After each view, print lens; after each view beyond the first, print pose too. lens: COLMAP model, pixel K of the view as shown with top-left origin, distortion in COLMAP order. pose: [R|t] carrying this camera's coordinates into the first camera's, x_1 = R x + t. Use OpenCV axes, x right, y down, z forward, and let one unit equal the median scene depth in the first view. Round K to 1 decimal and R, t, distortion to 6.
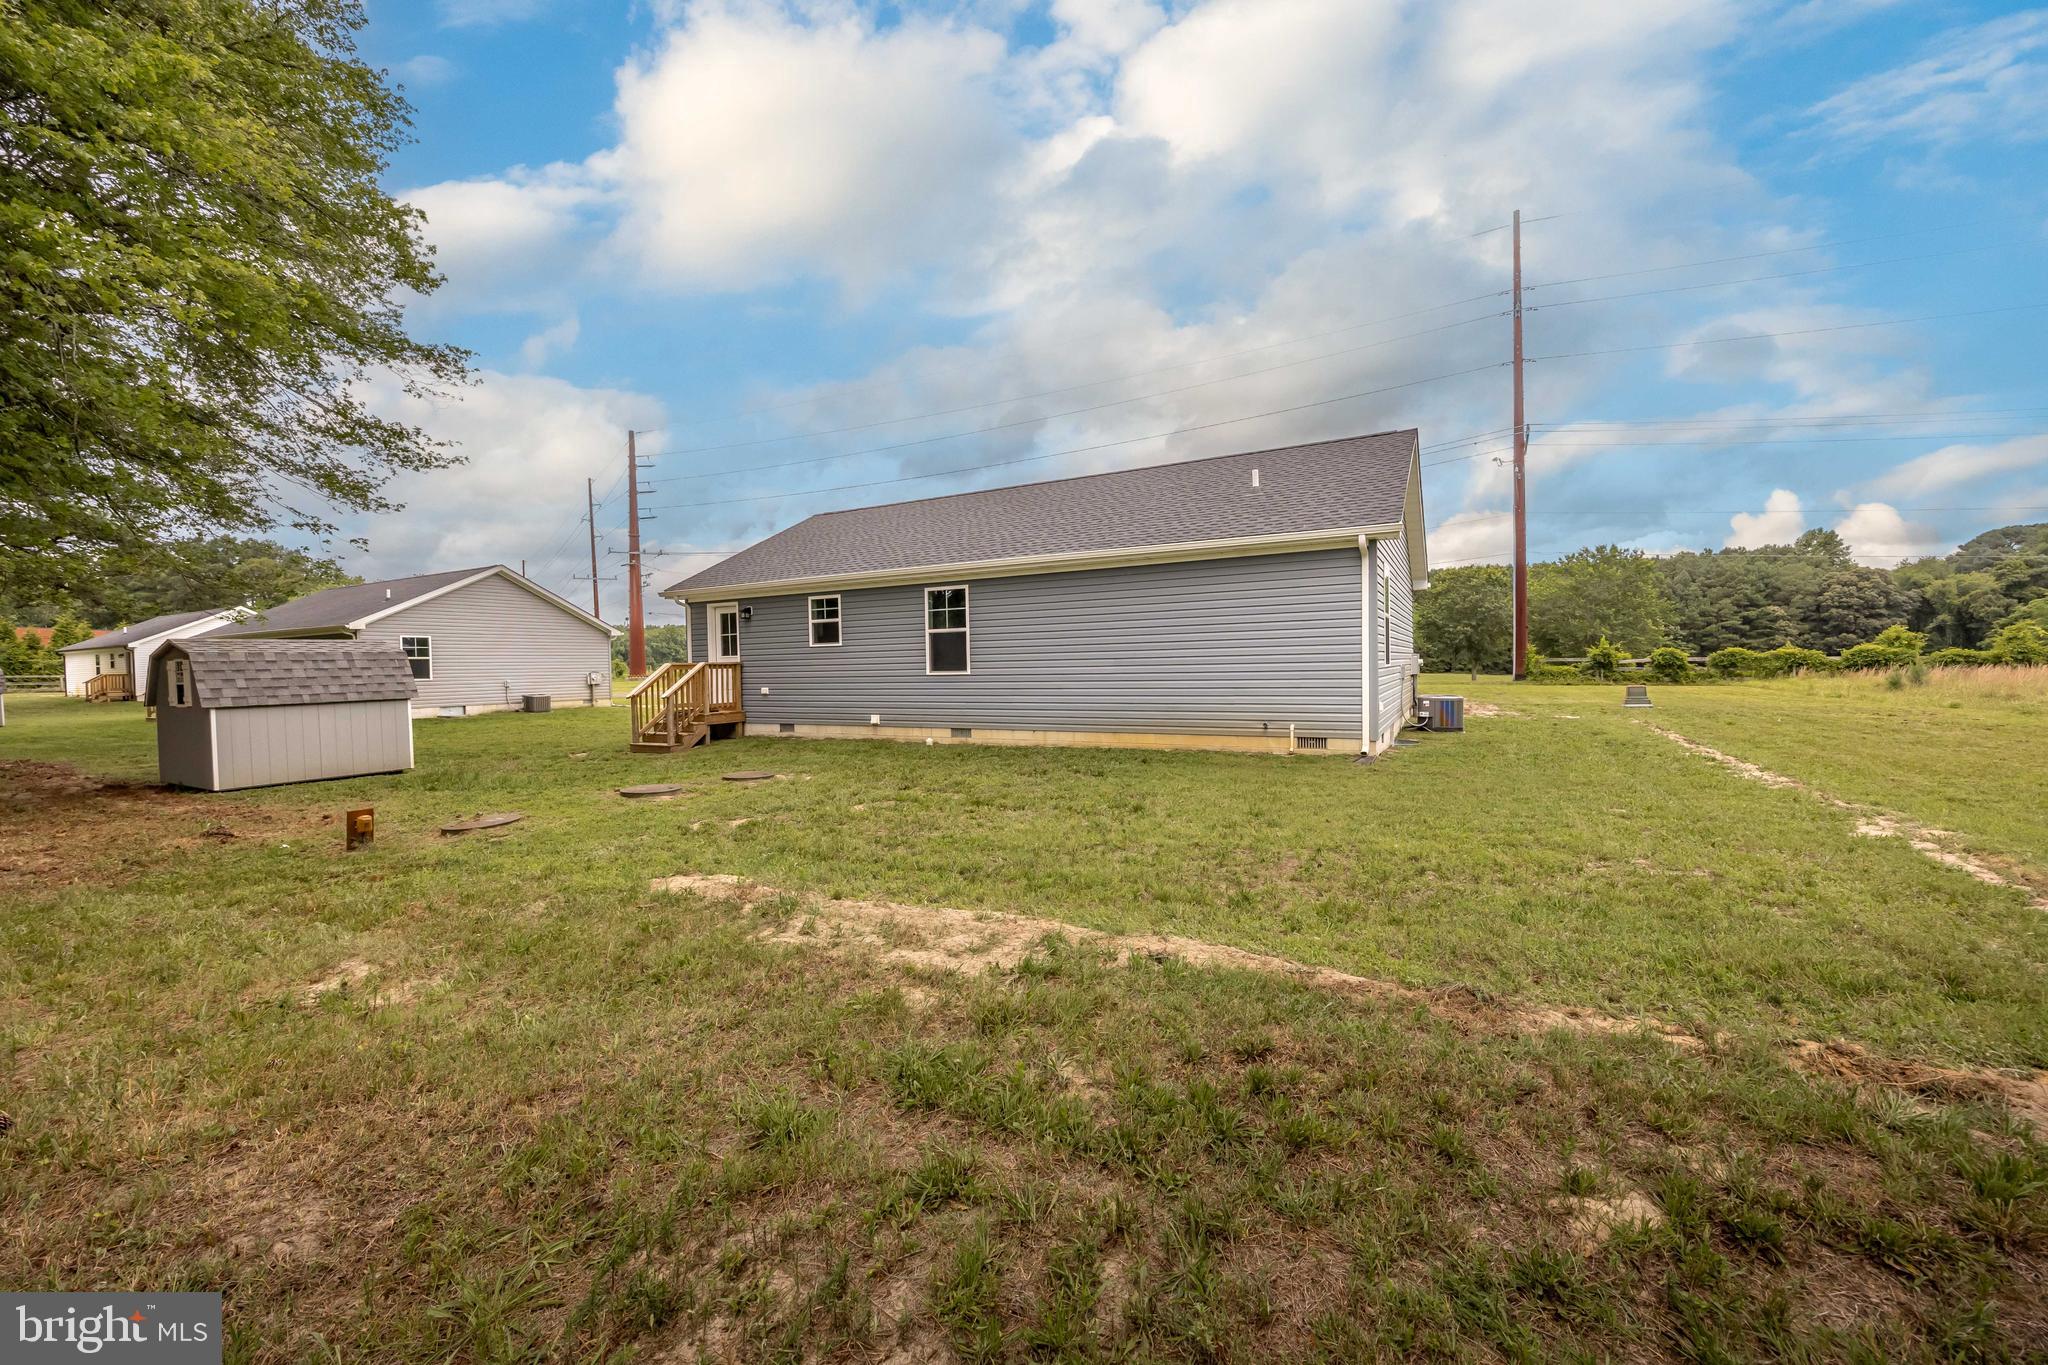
lens RADIAL K [[788.1, 0, 1045.0], [0, 788.1, 687.8], [0, 0, 1]] dist [-0.001923, -0.000076]
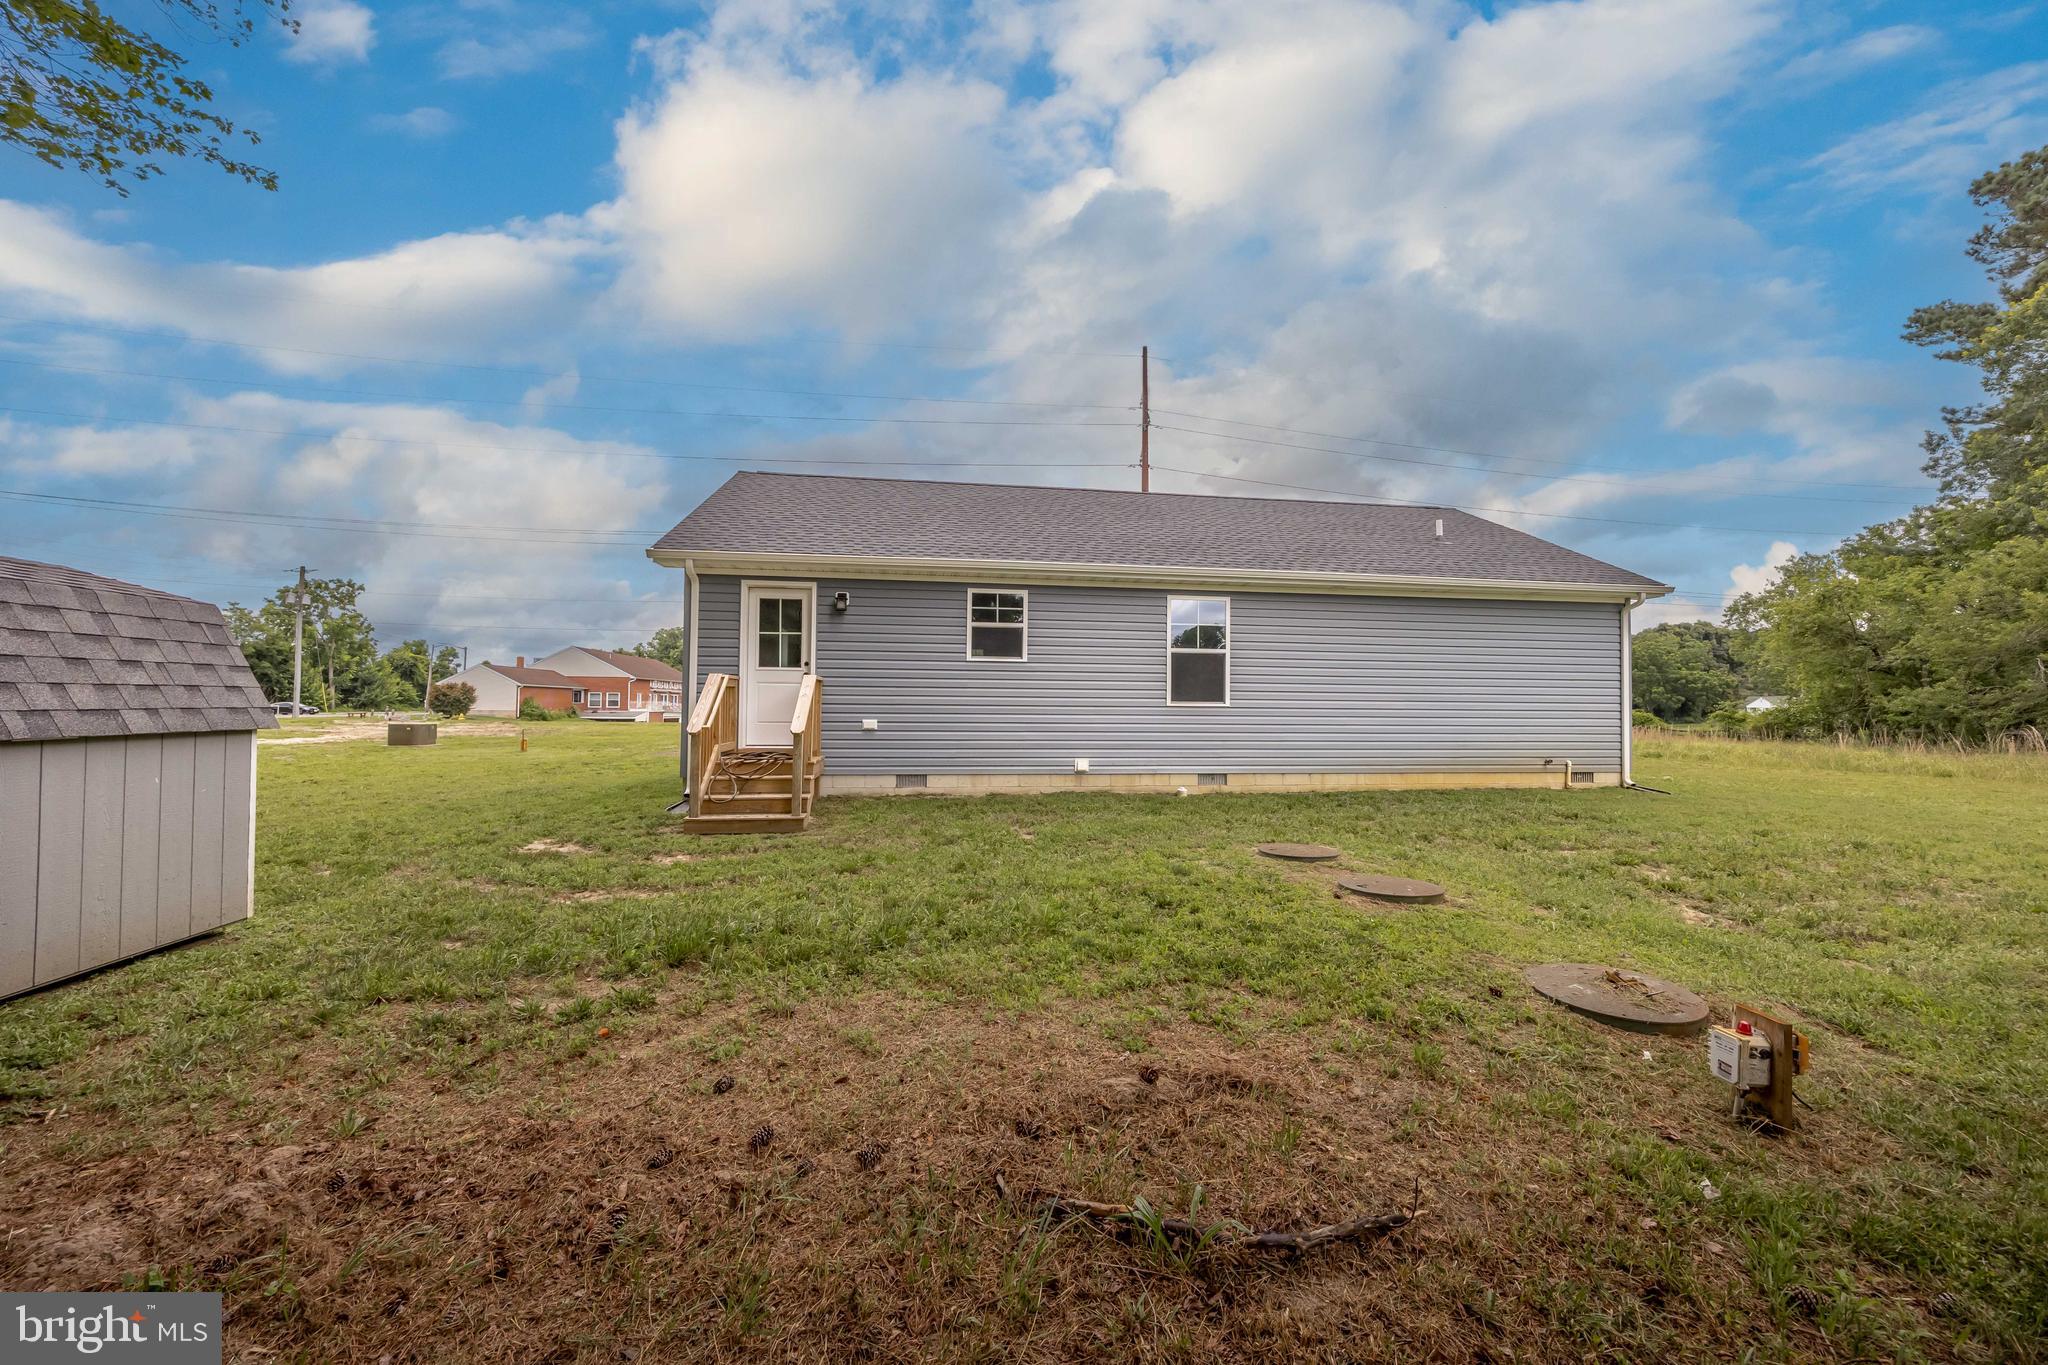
lens RADIAL K [[774.1, 0, 1024.0], [0, 774.1, 682.5], [0, 0, 1]] dist [0.000125, 0.000015]
pose [[0.802713, 0.046091, 0.594581, -0.689867], [-0.007016, 0.997670, -0.067866, 0.013022], [-0.596324, 0.050306, 0.801166, 0.451656]]
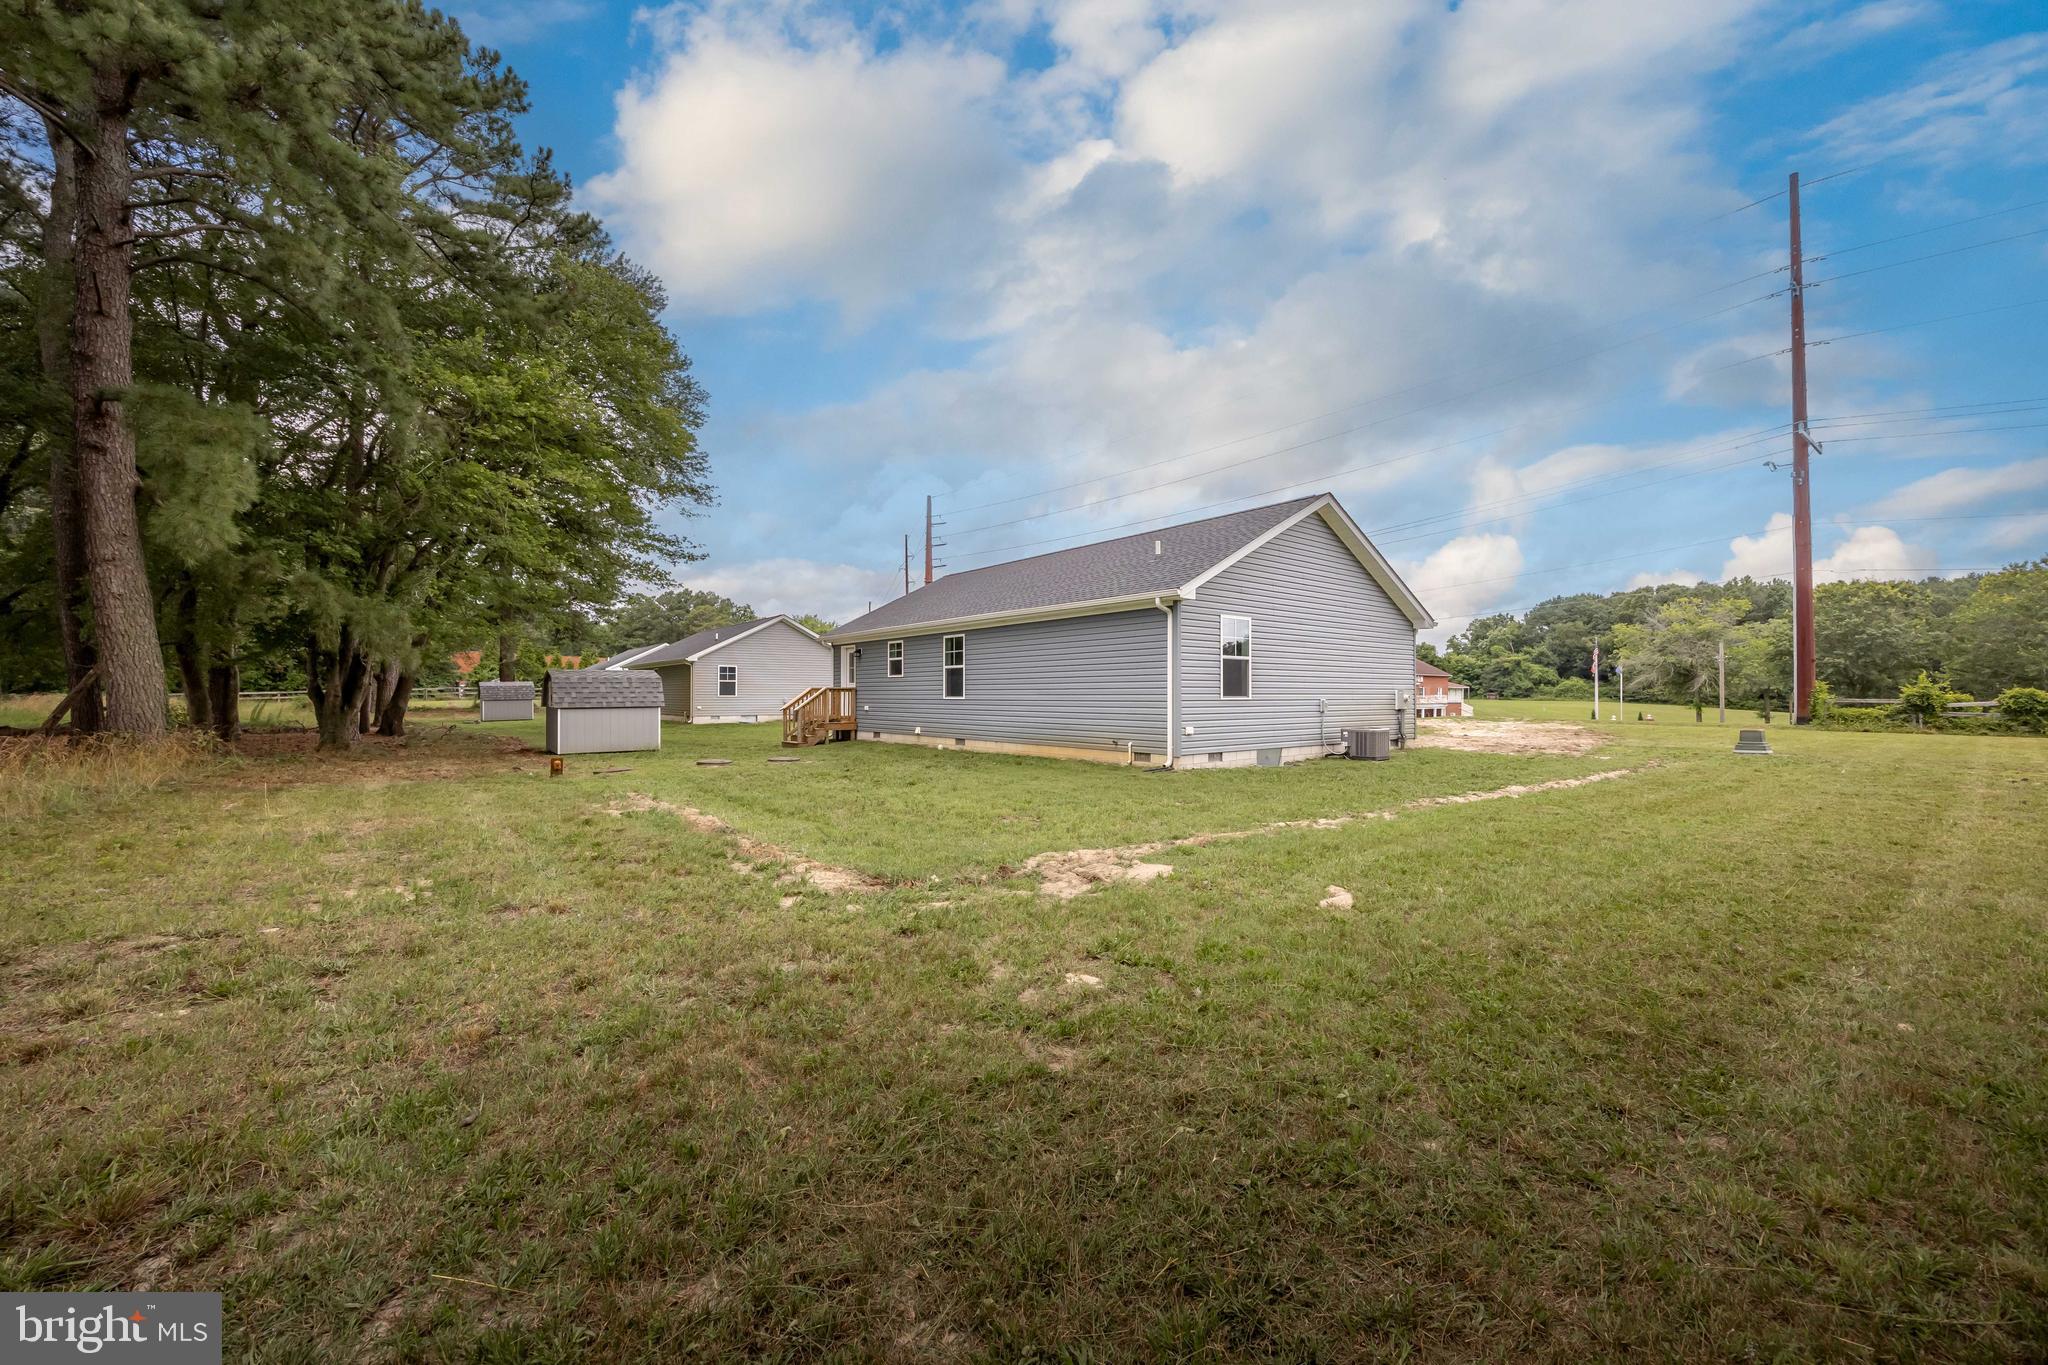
lens RADIAL K [[788.1, 0, 1045.0], [0, 788.1, 687.8], [0, 0, 1]] dist [-0.001923, -0.000076]
pose [[0.924444, 0.016259, -0.380971, 0.513468], [-0.029708, 0.999125, -0.029447, -0.000468], [0.380159, 0.038540, 0.924118, -0.192732]]
